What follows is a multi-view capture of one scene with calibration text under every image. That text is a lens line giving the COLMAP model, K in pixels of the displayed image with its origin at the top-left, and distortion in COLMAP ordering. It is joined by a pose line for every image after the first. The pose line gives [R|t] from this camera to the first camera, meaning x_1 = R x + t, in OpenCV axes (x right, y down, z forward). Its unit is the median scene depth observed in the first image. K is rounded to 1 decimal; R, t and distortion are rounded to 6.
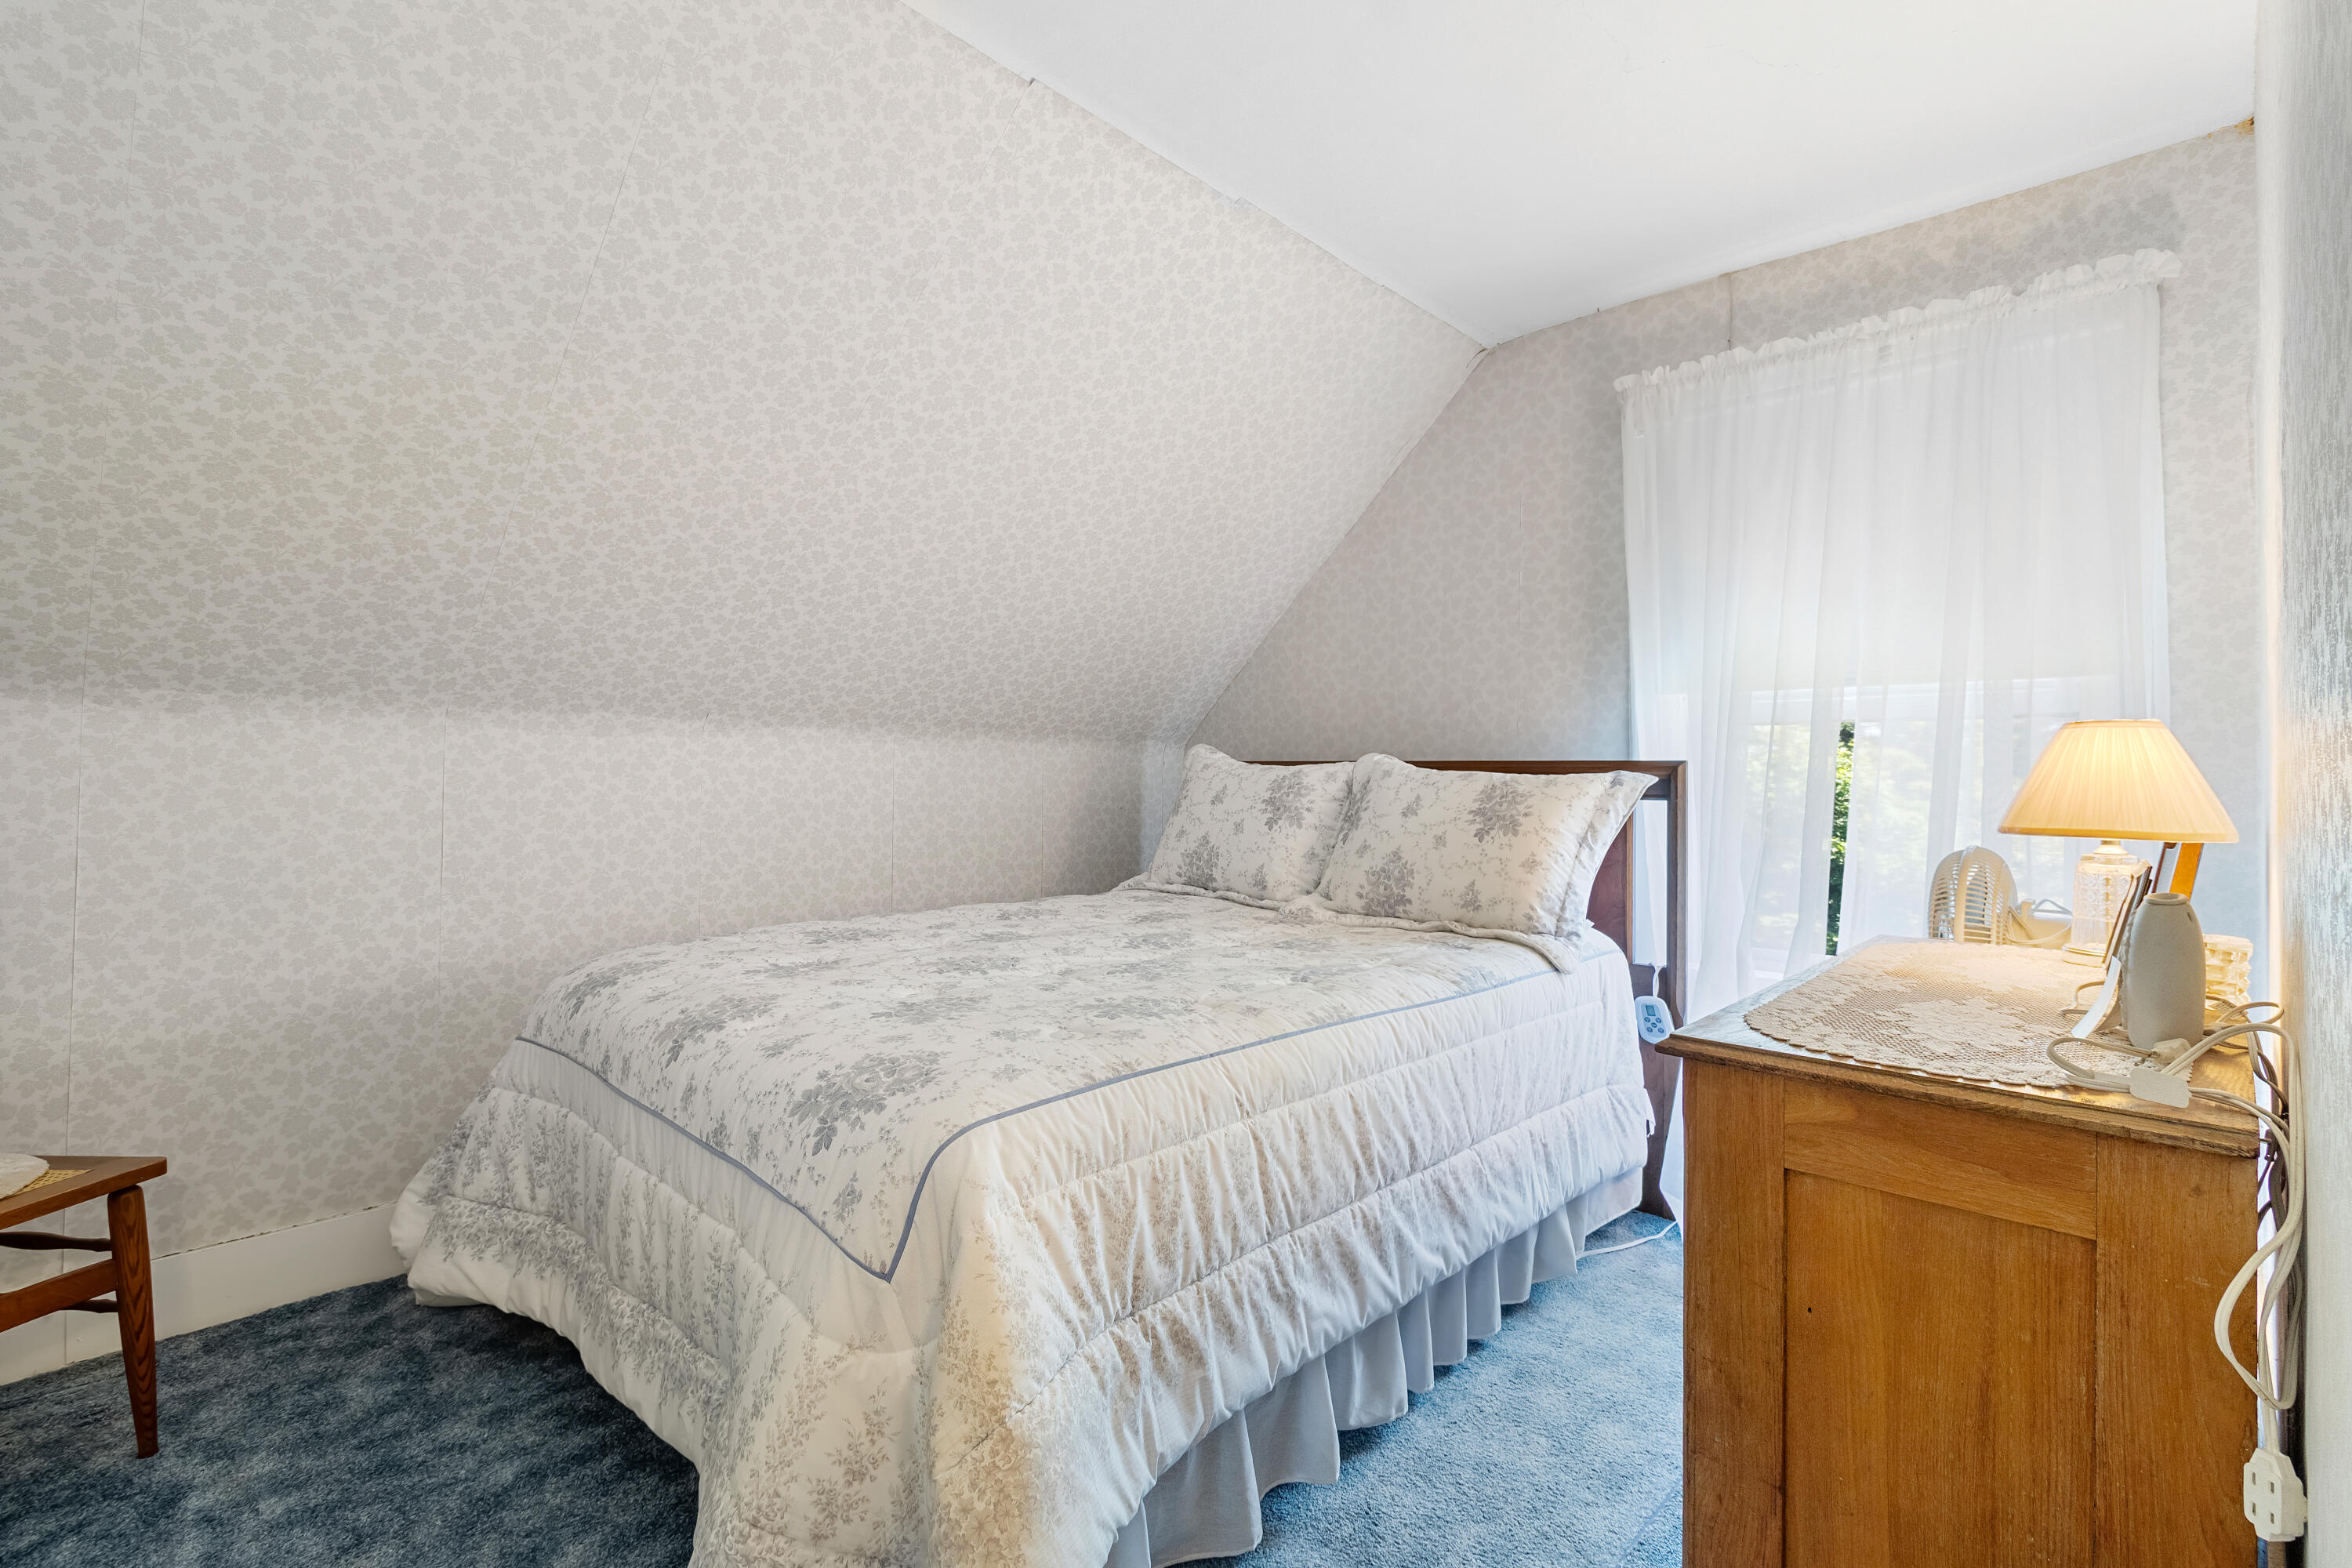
lens RADIAL K [[1074.8, 0, 1174.7], [0, 1074.8, 772.9], [0, 0, 1]] dist [0.002490, 0.000139]
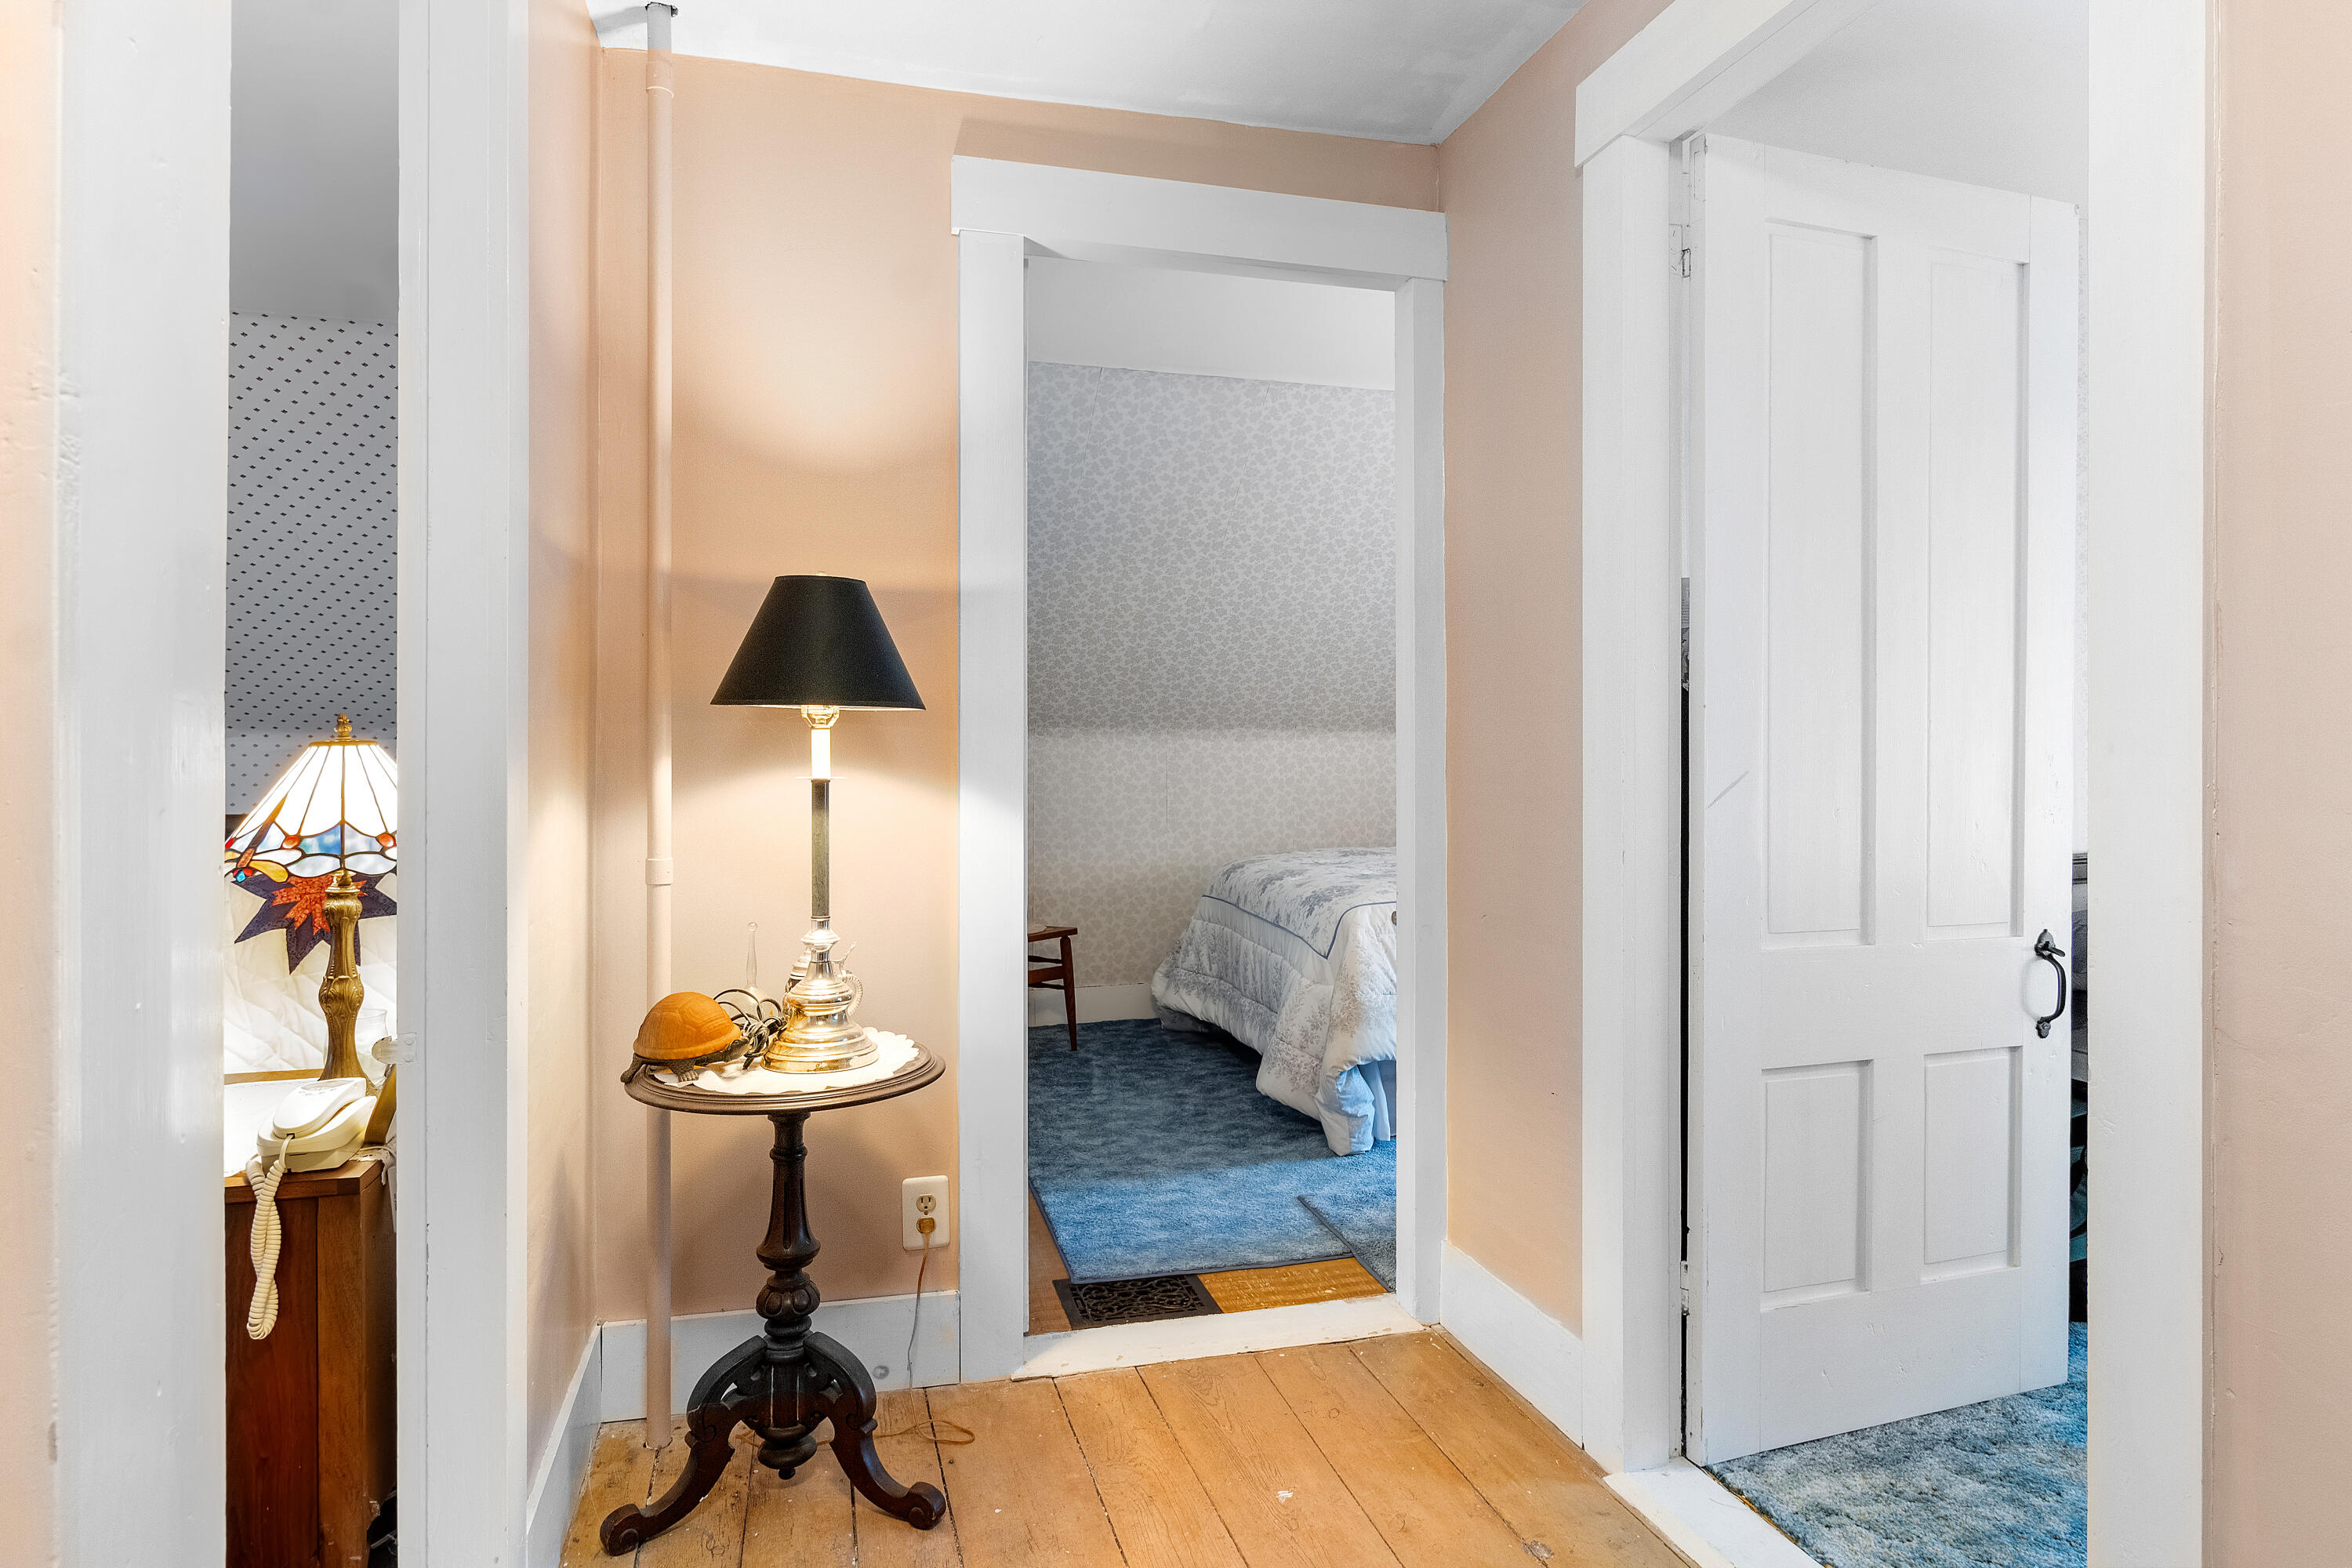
lens RADIAL K [[1372.9, 0, 1176.0], [0, 1372.9, 784.0], [0, 0, 1]] dist [0.000088, -0.000006]
pose [[0.847106, -0.002832, -0.531416, 0.701233], [0.017295, 0.999603, 0.022243, -0.020148], [0.531142, -0.028033, 0.846819, -1.176590]]
